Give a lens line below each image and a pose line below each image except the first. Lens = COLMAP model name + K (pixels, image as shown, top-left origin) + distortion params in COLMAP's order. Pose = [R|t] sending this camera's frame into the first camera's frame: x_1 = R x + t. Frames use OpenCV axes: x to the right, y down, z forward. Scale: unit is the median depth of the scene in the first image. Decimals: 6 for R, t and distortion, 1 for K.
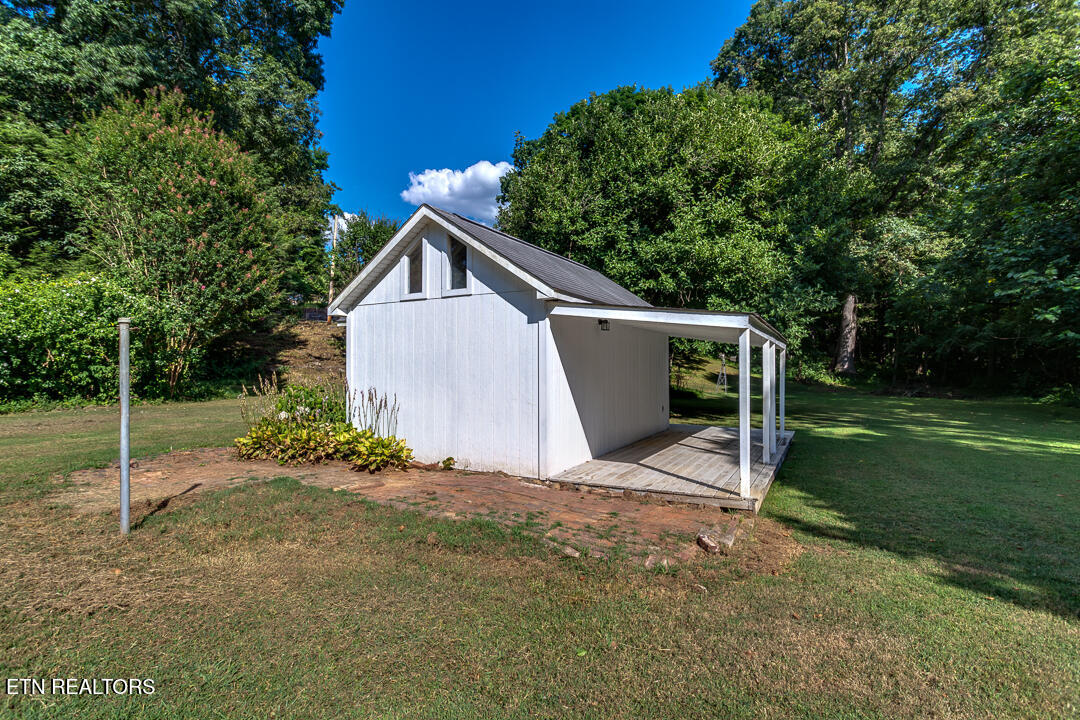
lens RADIAL K [[523.7, 0, 537.4], [0, 523.7, 358.8], [0, 0, 1]] dist [0.004902, 0.000811]
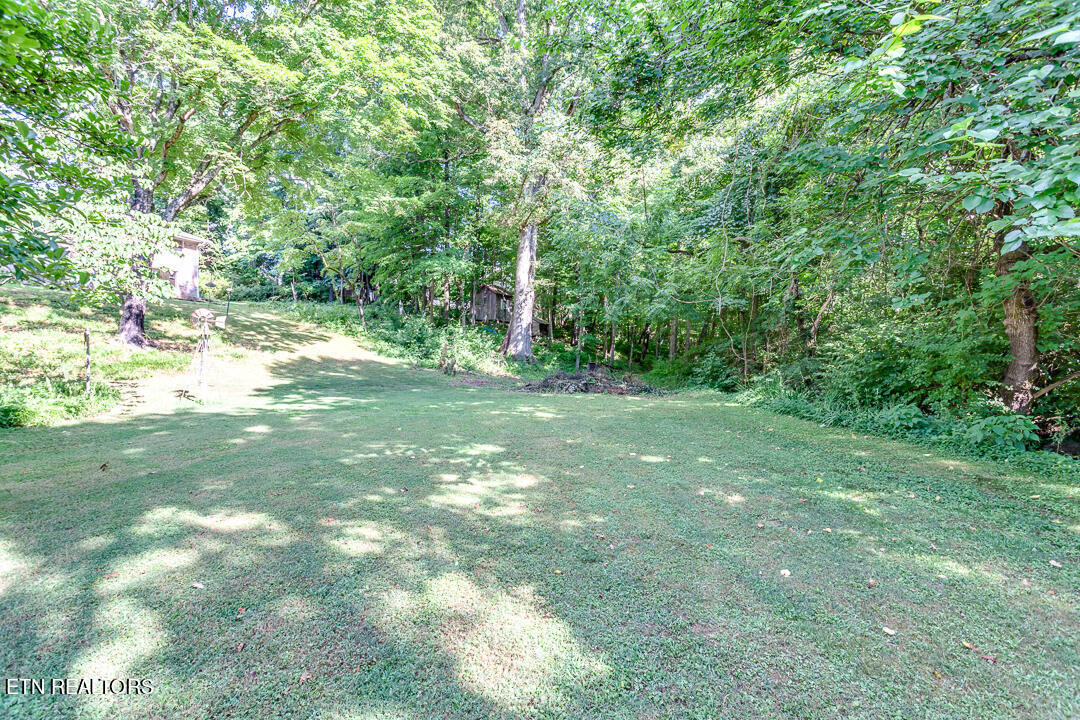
lens RADIAL K [[523.7, 0, 541.2], [0, 523.7, 358.9], [0, 0, 1]] dist [0.004902, 0.000811]
pose [[0.895329, -0.006098, 0.445364, 0.344635], [-0.005448, 0.999682, 0.024640, 0.015363], [-0.445372, -0.024487, 0.895011, 0.396971]]
